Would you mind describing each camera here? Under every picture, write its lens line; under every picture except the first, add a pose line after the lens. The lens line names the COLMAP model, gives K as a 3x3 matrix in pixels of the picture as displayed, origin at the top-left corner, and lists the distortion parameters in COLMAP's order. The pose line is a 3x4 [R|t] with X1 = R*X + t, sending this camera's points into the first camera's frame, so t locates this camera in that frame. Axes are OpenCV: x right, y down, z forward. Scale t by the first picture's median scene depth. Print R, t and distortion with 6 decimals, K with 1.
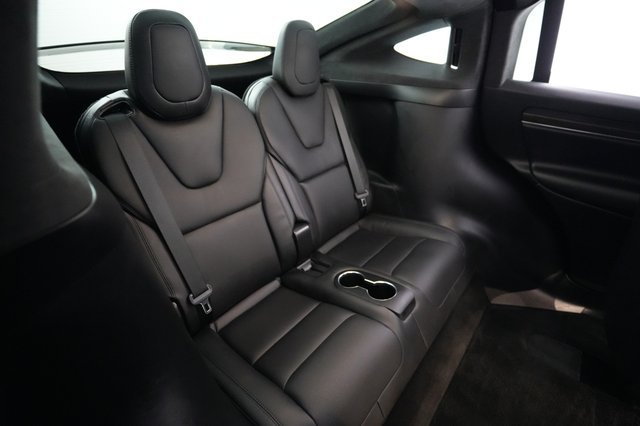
lens RADIAL K [[307.8, 0, 320.0], [0, 307.8, 213.0], [0, 0, 1]] dist [0.001112, 0.000108]
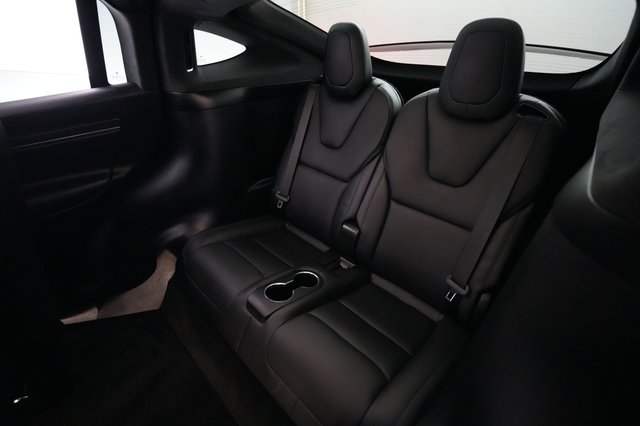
lens RADIAL K [[307.8, 0, 320.0], [0, 307.8, 213.0], [0, 0, 1]] dist [0.001112, 0.000108]
pose [[-0.098809, 0.498542, -0.861216, 0.750797], [-0.481791, 0.733284, 0.479762, -0.397924], [0.870697, 0.462331, 0.167738, 0.662047]]
